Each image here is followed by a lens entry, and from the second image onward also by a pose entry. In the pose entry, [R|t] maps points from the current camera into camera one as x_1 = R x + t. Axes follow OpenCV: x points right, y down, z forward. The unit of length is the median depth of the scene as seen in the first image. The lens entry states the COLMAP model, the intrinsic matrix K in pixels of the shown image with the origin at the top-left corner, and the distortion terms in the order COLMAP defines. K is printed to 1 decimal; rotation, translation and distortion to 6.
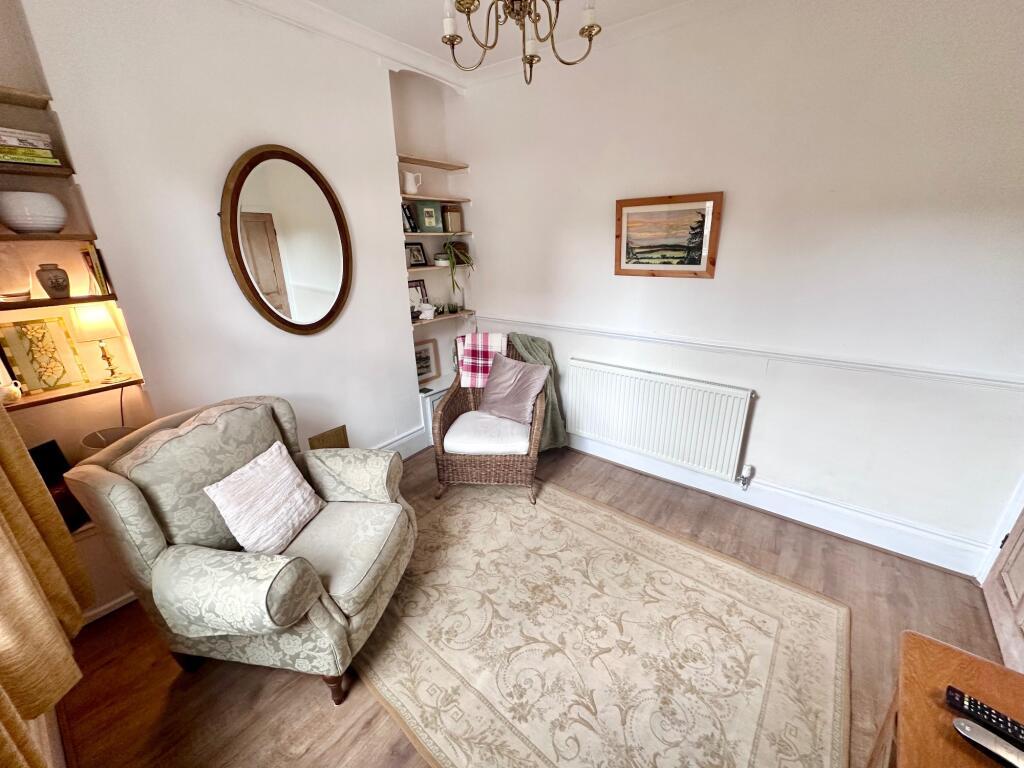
lens RADIAL K [[408.6, 0, 510.7], [0, 408.6, 380.3], [0, 0, 1]] dist [-0.000950, 0.000372]
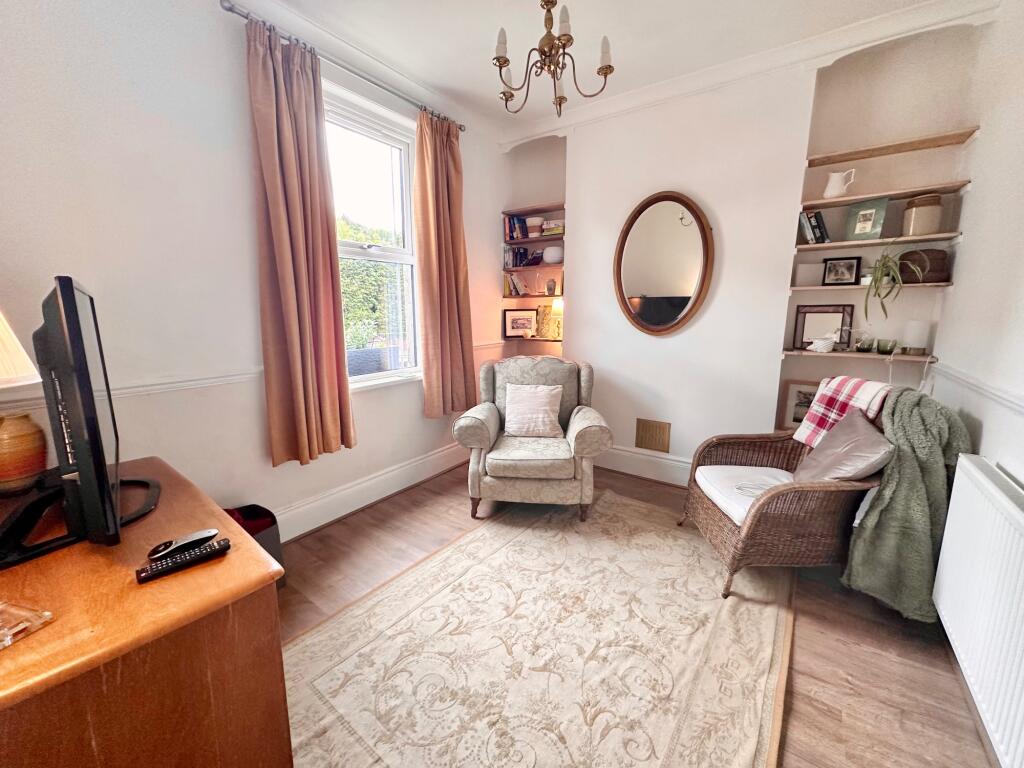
lens RADIAL K [[408.6, 0, 510.7], [0, 408.6, 380.3], [0, 0, 1]] dist [-0.000950, 0.000372]
pose [[0.037023, 0.188208, -0.981431, 0.779756], [-0.321318, 0.932193, 0.166644, -0.055346], [0.946247, 0.309182, 0.094987, 0.542734]]
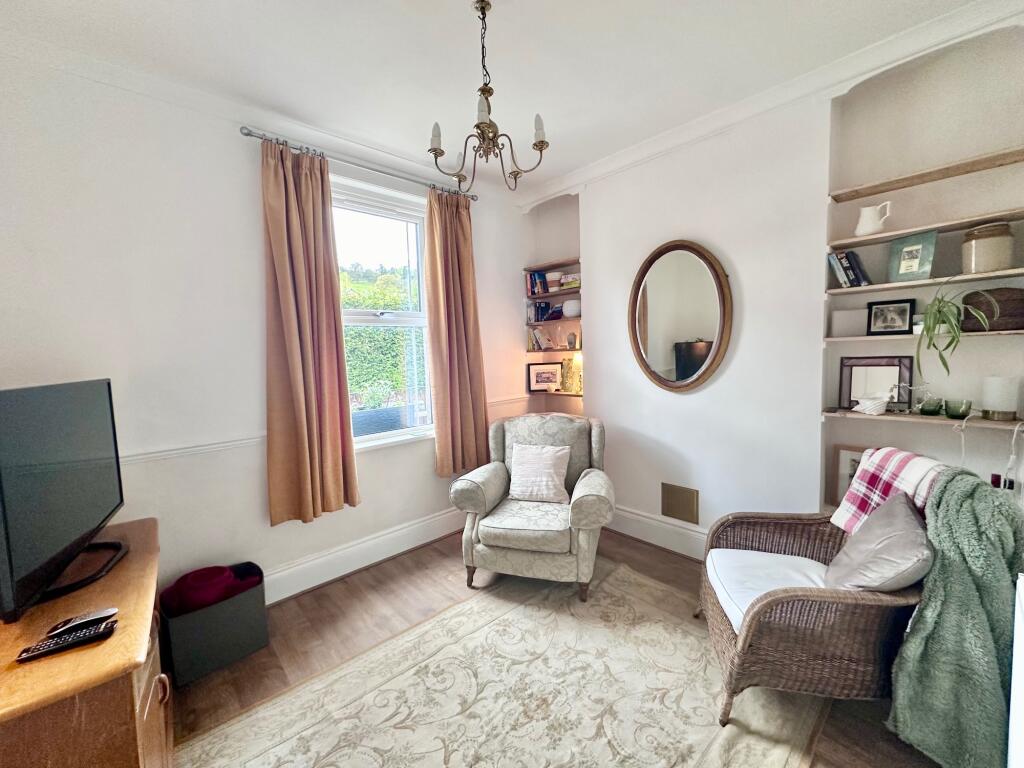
lens RADIAL K [[408.6, 0, 510.7], [0, 408.6, 380.3], [0, 0, 1]] dist [-0.000950, 0.000372]
pose [[-0.161245, 0.092449, -0.982575, 0.733023], [-0.284019, 0.949137, 0.135912, -0.179078], [0.945163, 0.300985, -0.126786, 0.749883]]
